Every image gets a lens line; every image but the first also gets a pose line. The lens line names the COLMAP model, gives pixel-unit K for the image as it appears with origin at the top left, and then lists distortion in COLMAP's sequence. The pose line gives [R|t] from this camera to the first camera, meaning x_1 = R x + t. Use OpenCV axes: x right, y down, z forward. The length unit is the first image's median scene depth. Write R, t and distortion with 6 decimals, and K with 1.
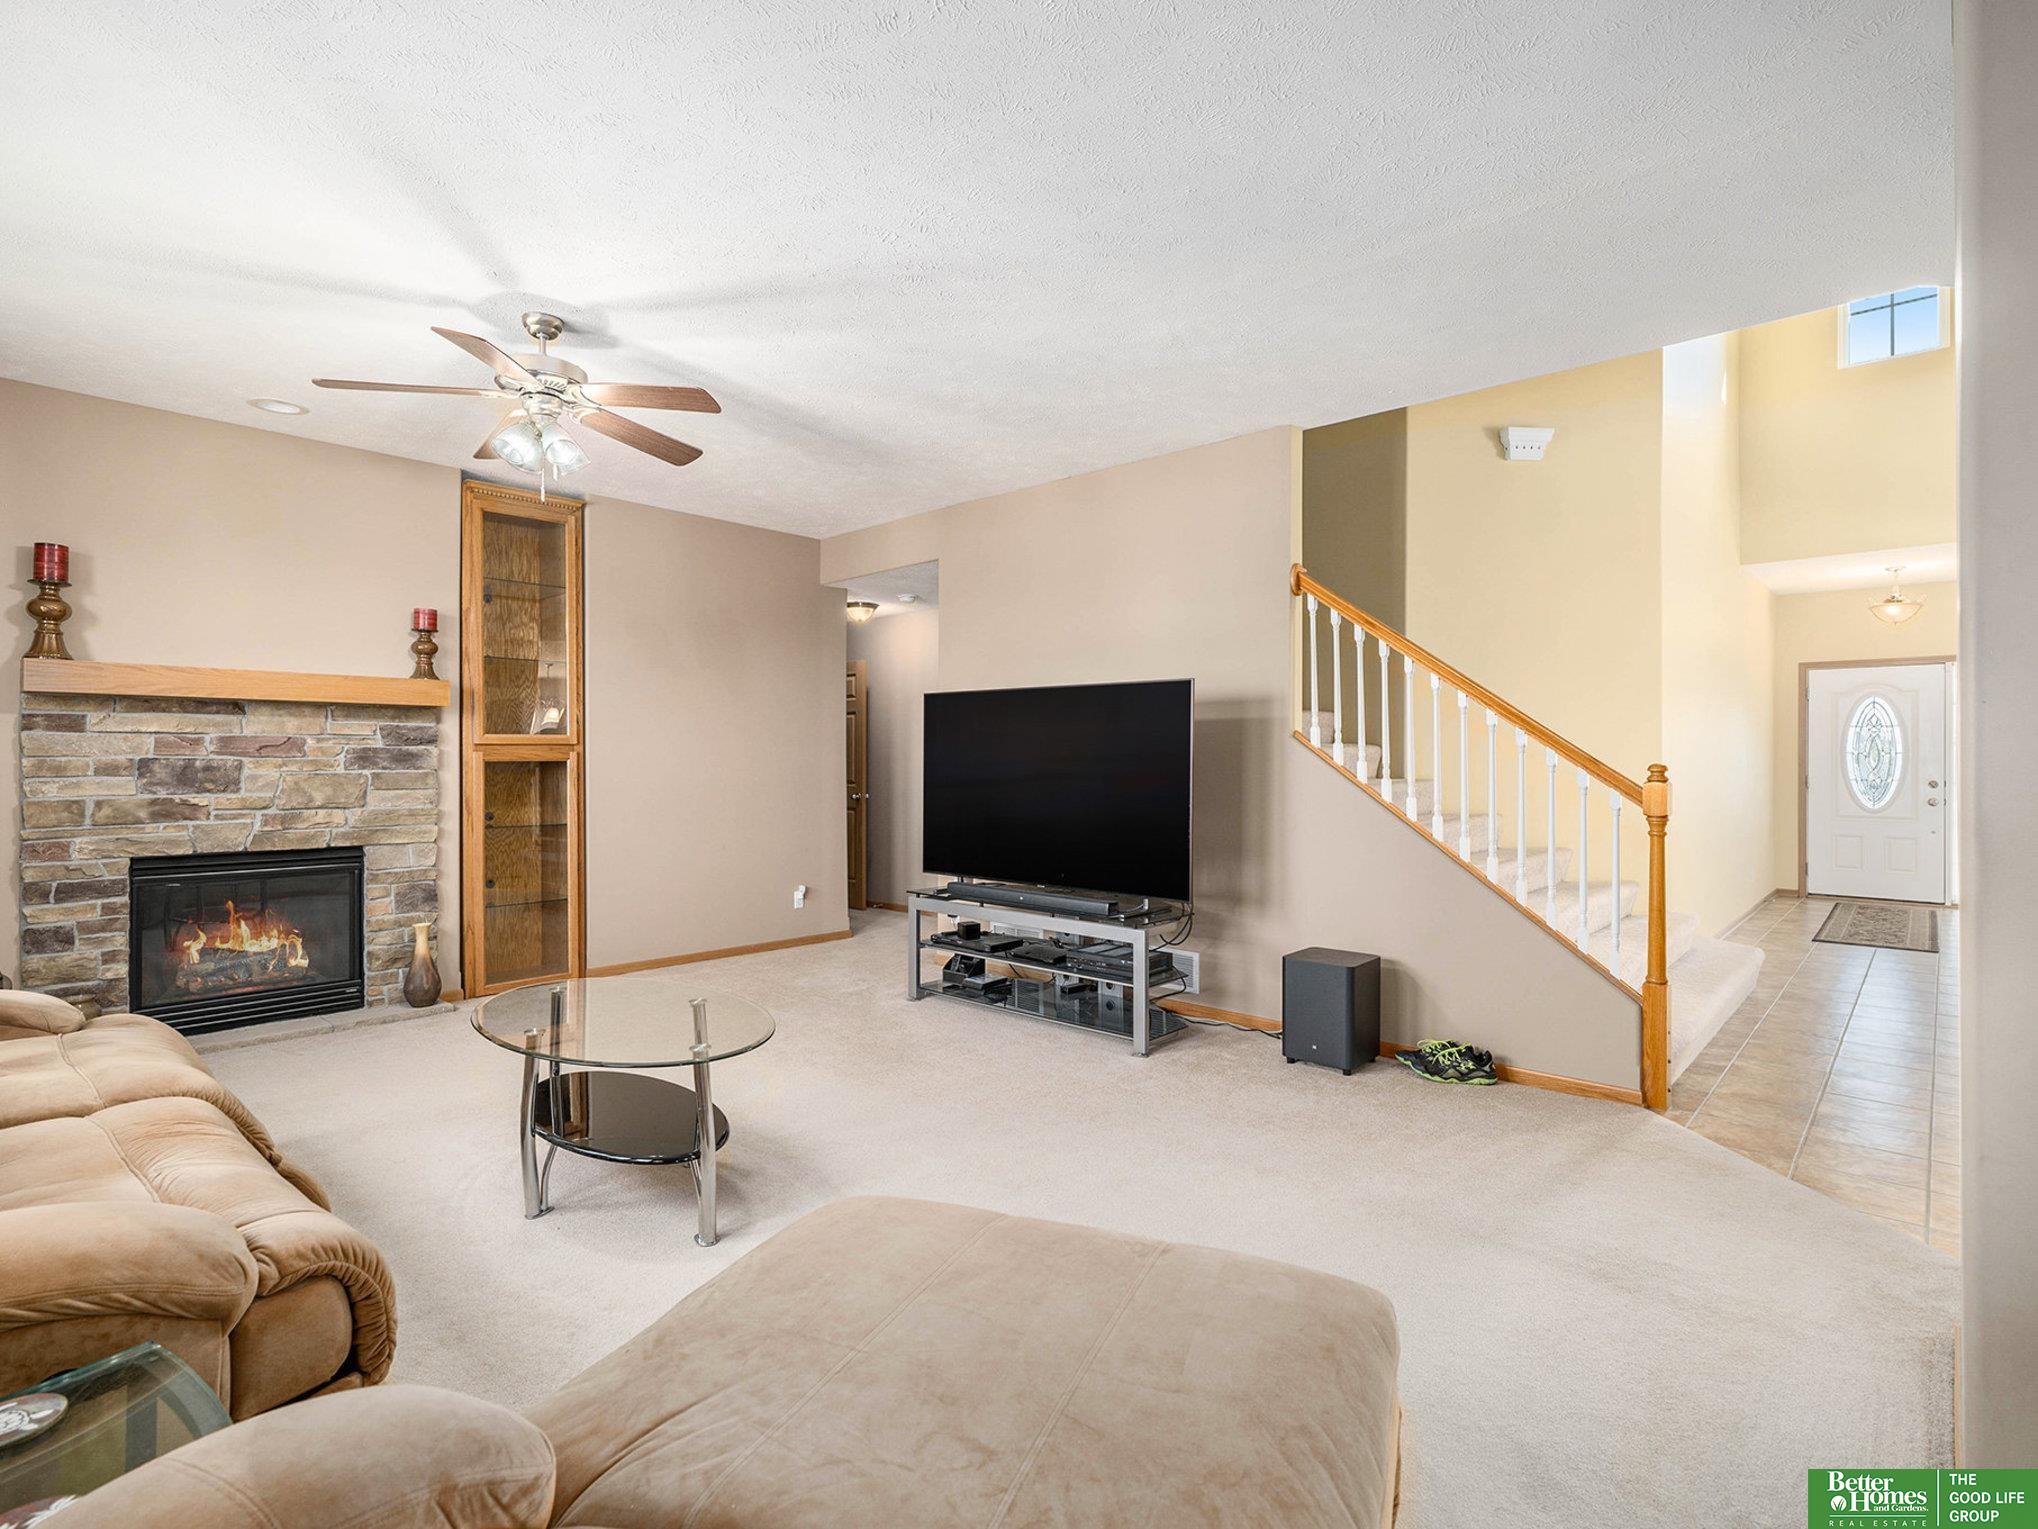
lens RADIAL K [[1010.0, 0, 1023.9], [0, 1010.0, 763.5], [0, 0, 1]] dist [0.003672, 0.000520]
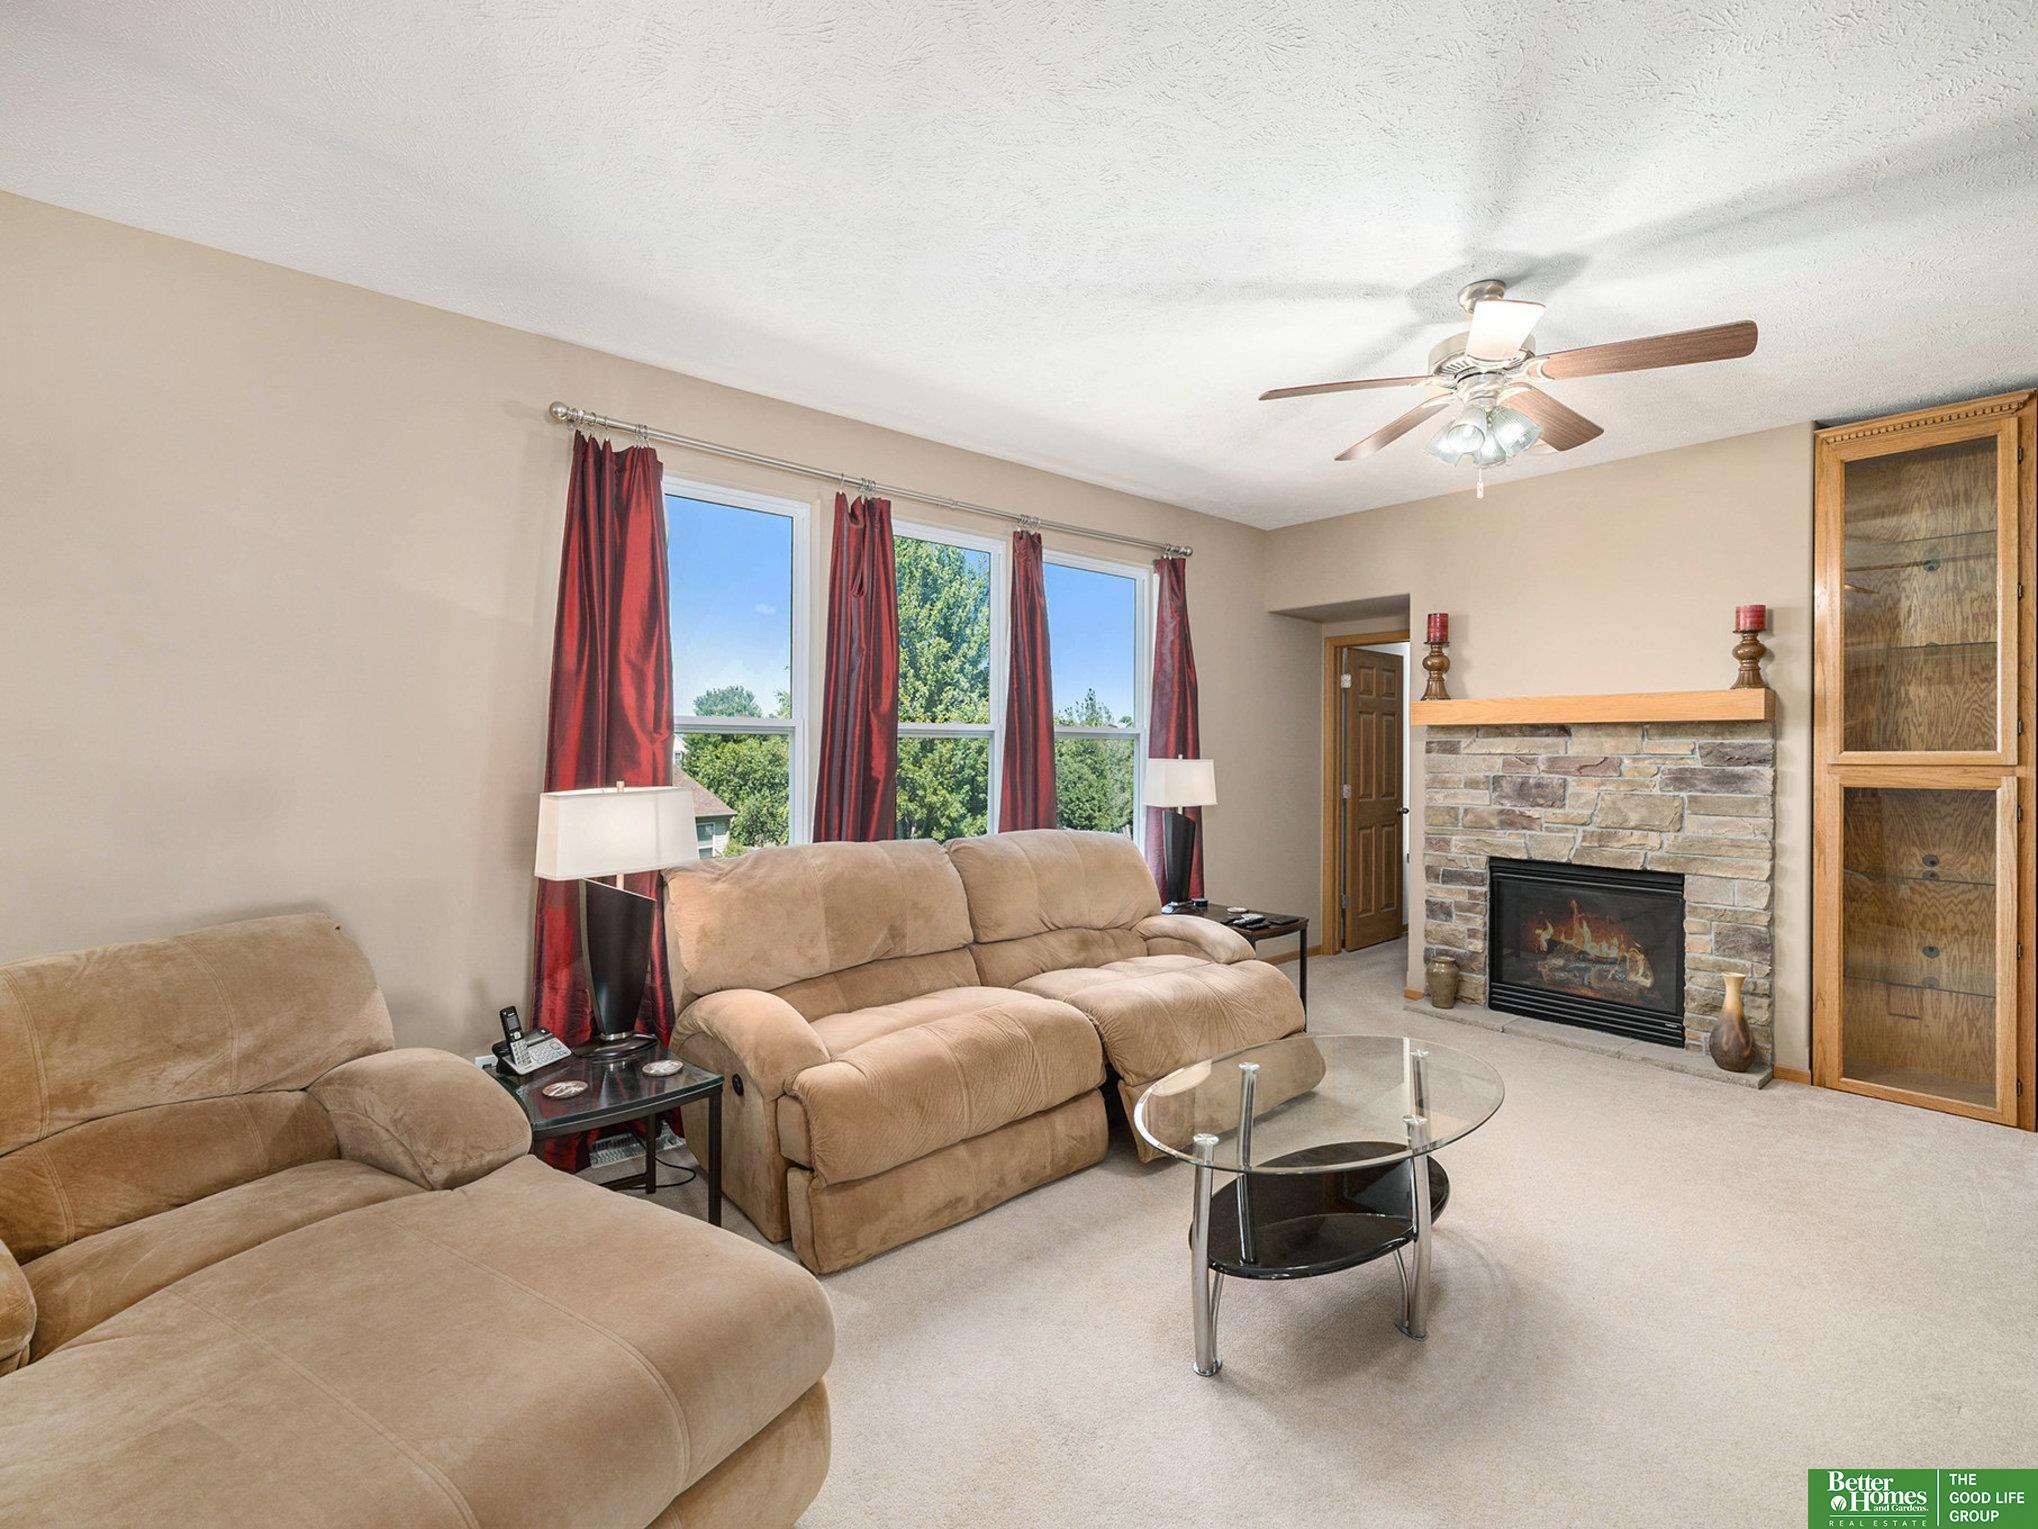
lens RADIAL K [[928.9, 0, 1027.1], [0, 928.9, 751.5], [0, 0, 1]] dist [-0.000136, -0.000029]
pose [[-0.116198, -0.001515, -0.993225, 0.275542], [-0.010770, 0.999942, -0.000266, -0.025291], [0.993168, 0.010666, -0.116207, 0.526305]]
